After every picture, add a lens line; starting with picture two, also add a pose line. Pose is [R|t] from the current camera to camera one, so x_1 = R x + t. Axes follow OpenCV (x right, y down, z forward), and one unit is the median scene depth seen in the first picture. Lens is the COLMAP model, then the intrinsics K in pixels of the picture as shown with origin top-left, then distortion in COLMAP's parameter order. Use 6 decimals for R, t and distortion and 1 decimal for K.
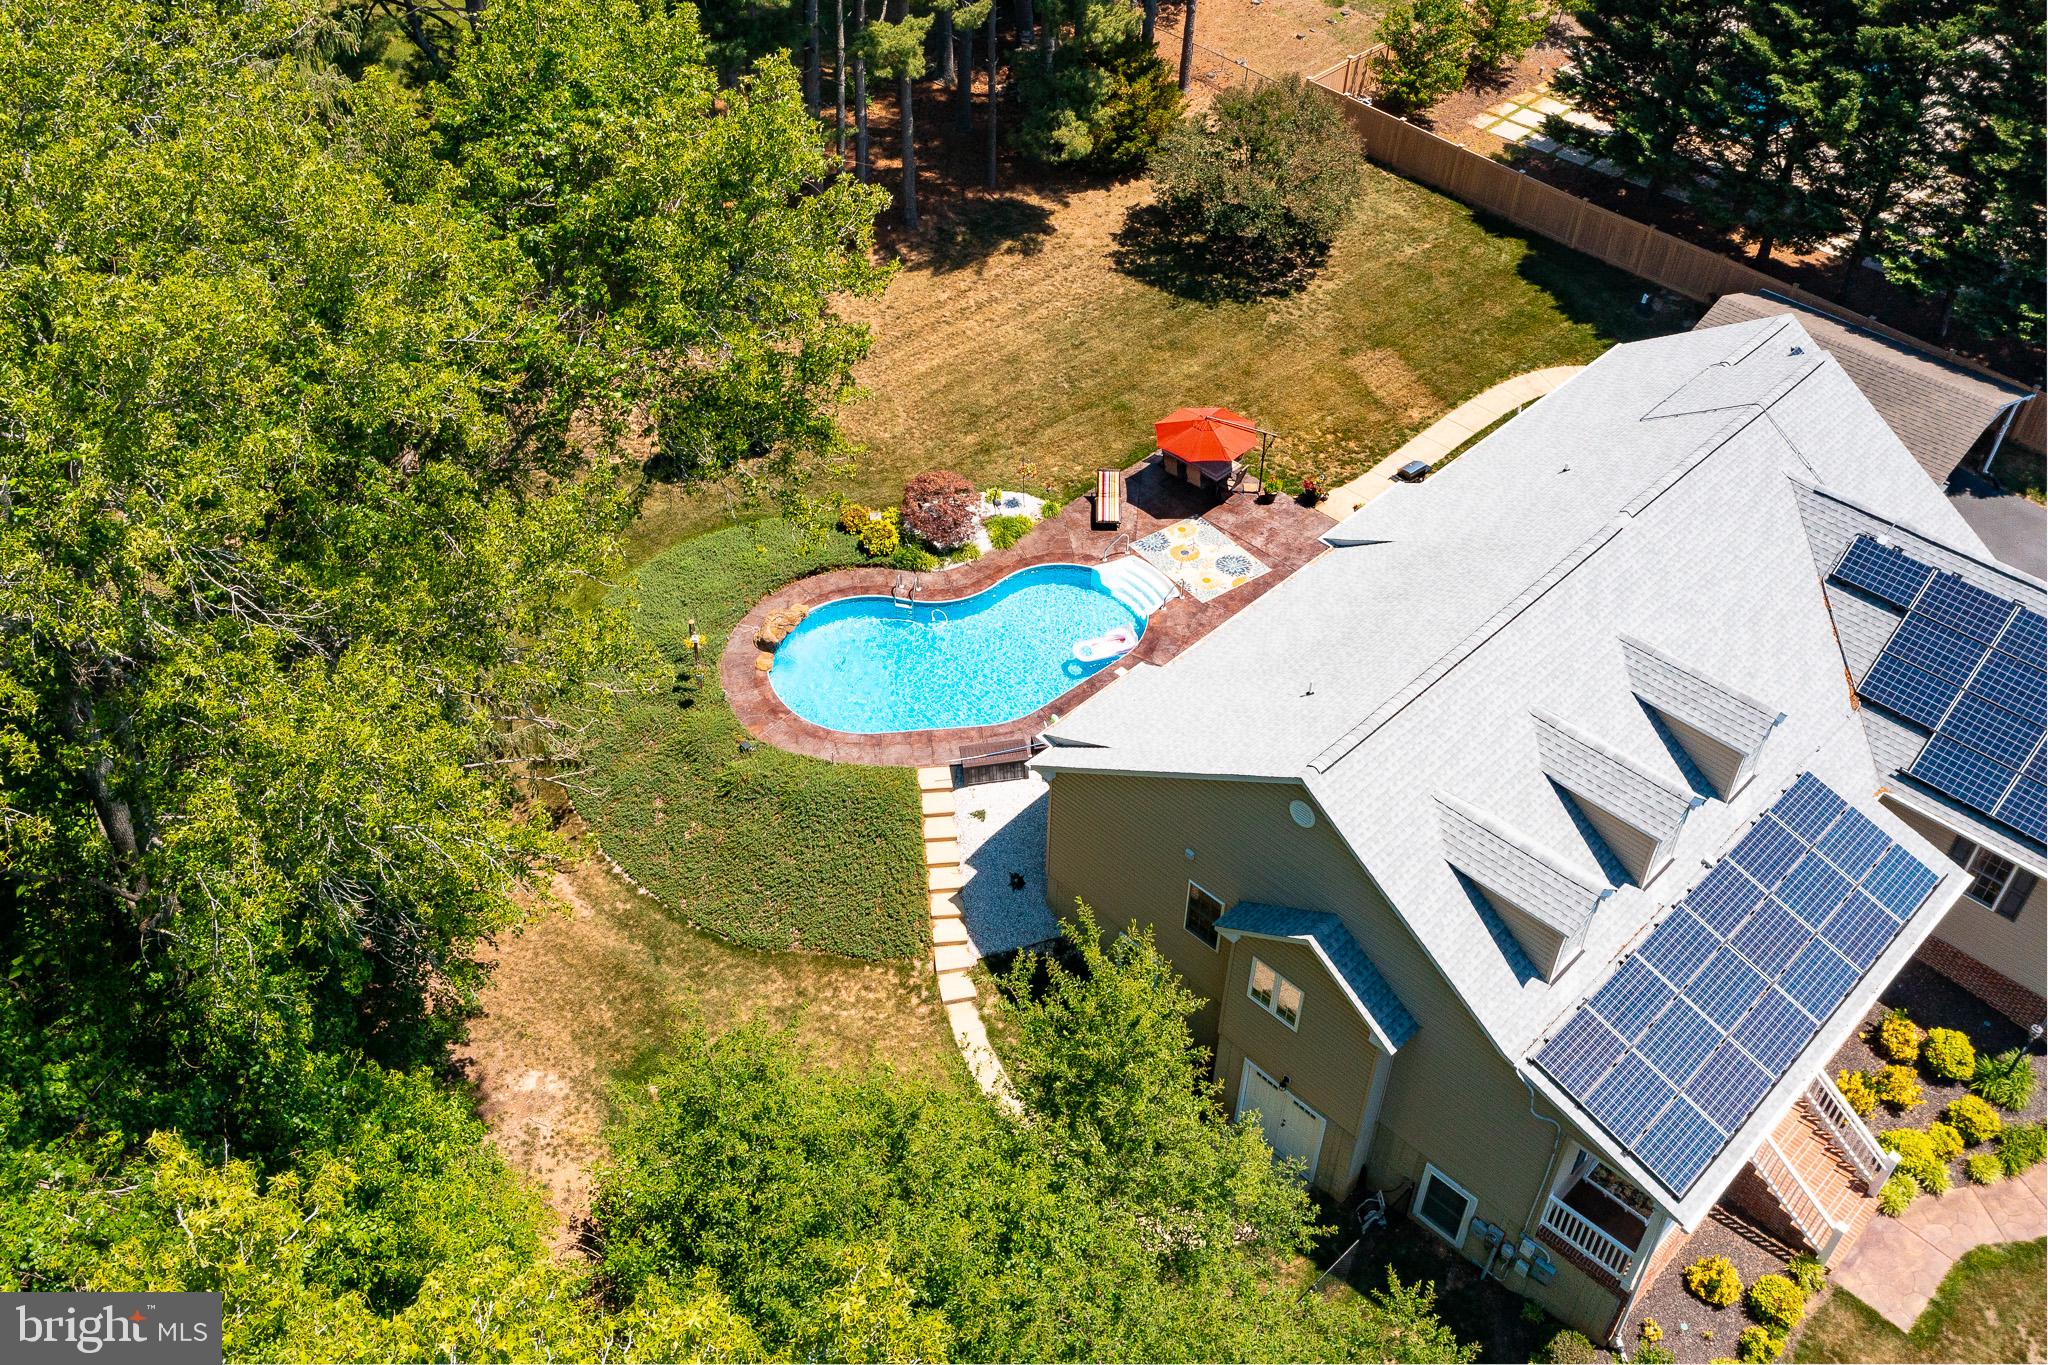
lens RADIAL K [[1735.5, 0, 1024.6], [0, 1735.5, 753.0], [0, 0, 1]] dist [-0.005475, -0.005739]
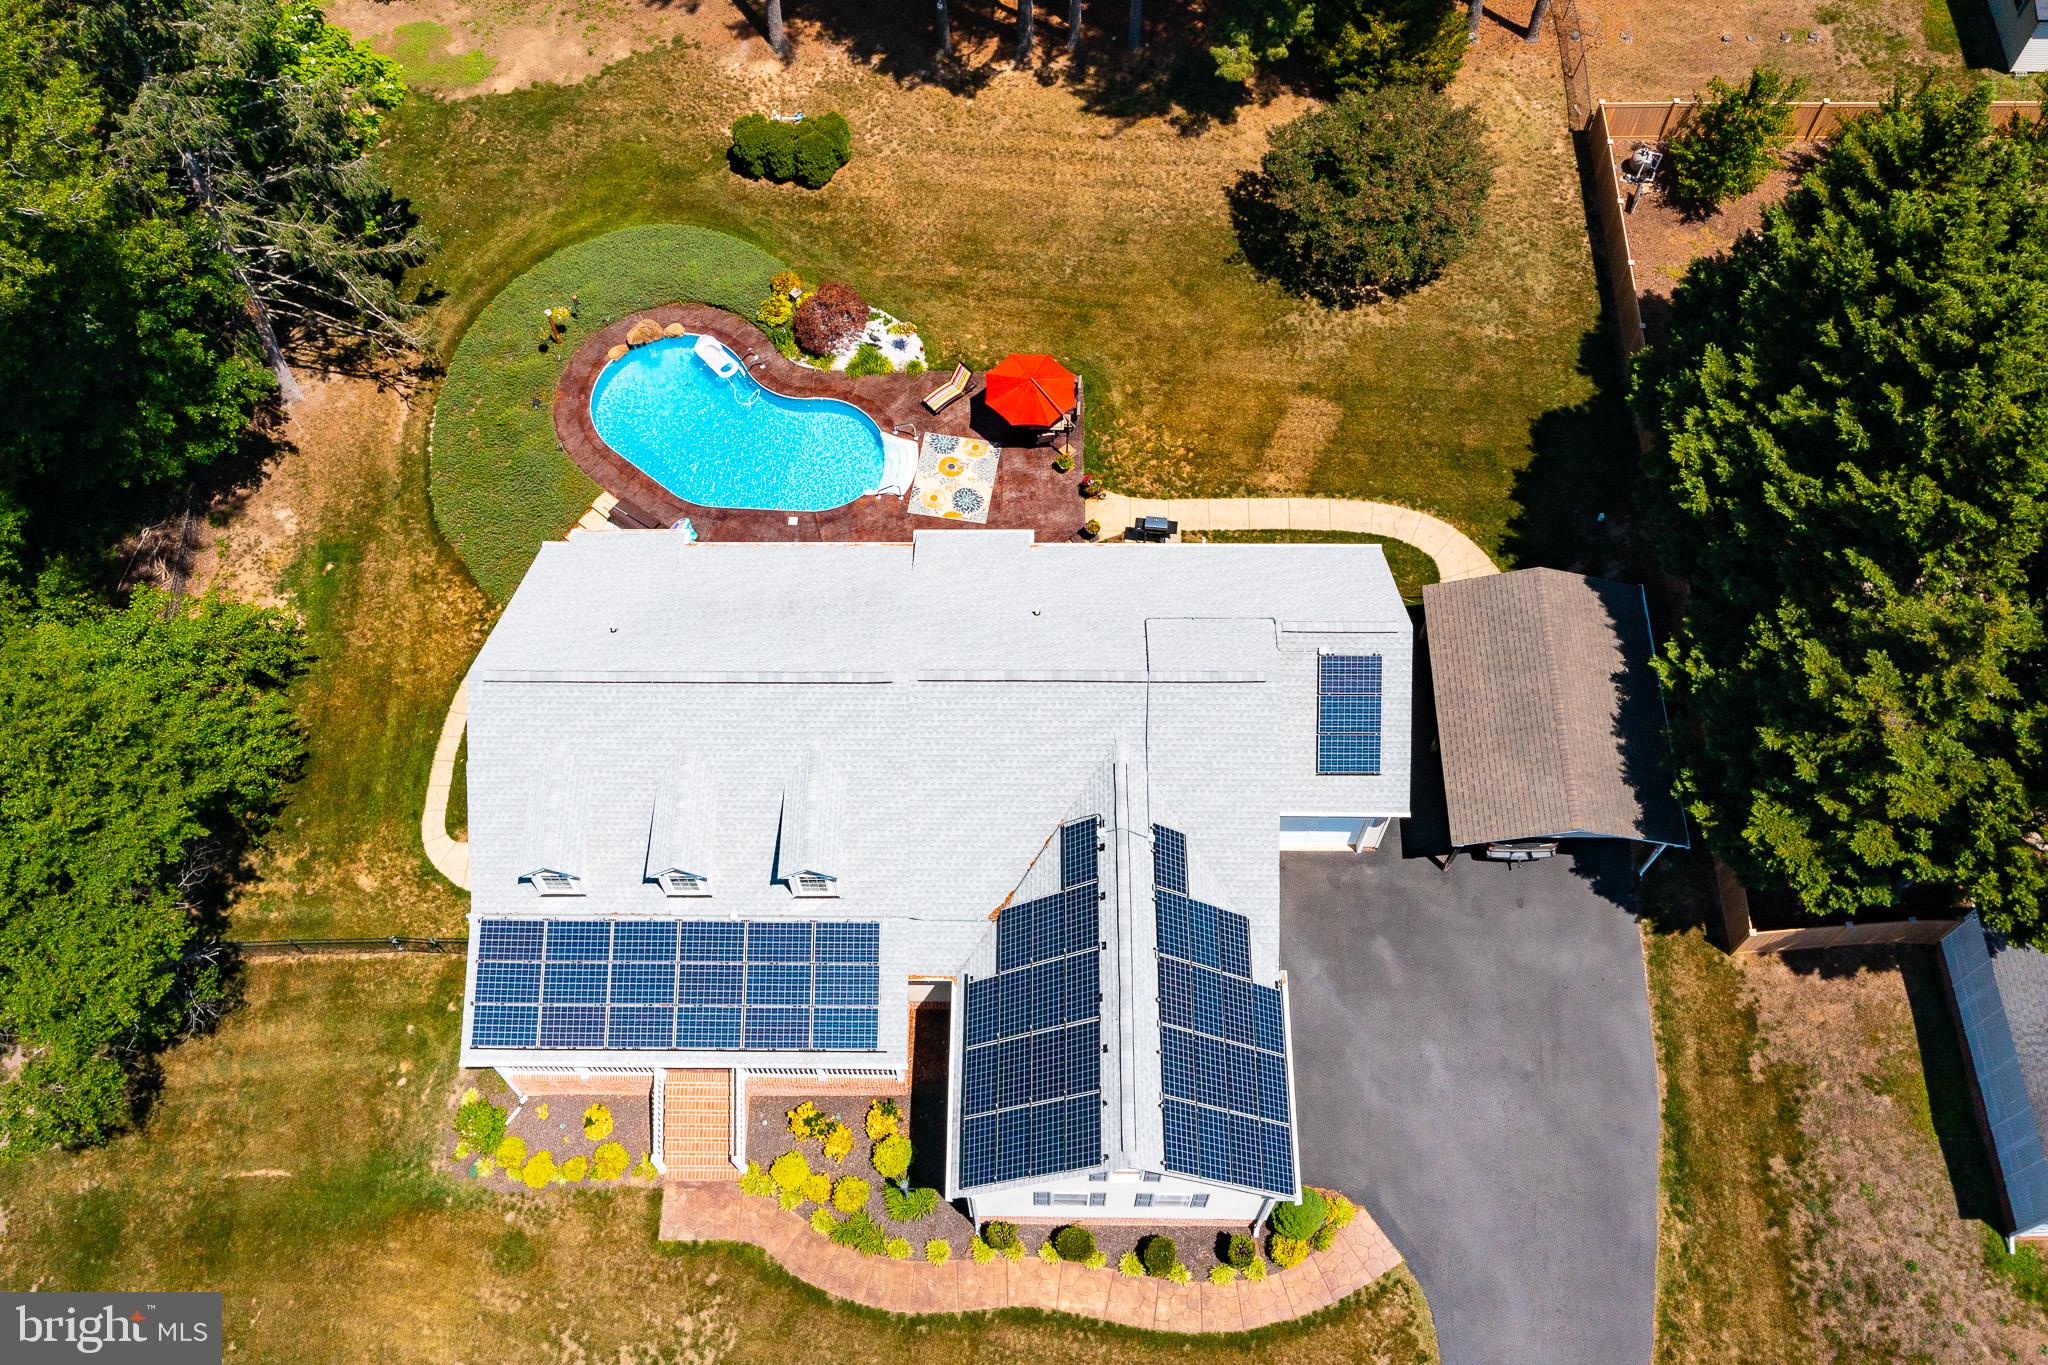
lens RADIAL K [[1735.5, 0, 1024.6], [0, 1735.5, 753.0], [0, 0, 1]] dist [-0.005475, -0.005739]
pose [[0.700885, 0.641710, -0.311398, 0.597086], [-0.497462, 0.752648, 0.431338, -0.484330], [0.511167, -0.147410, 0.846746, -0.001554]]
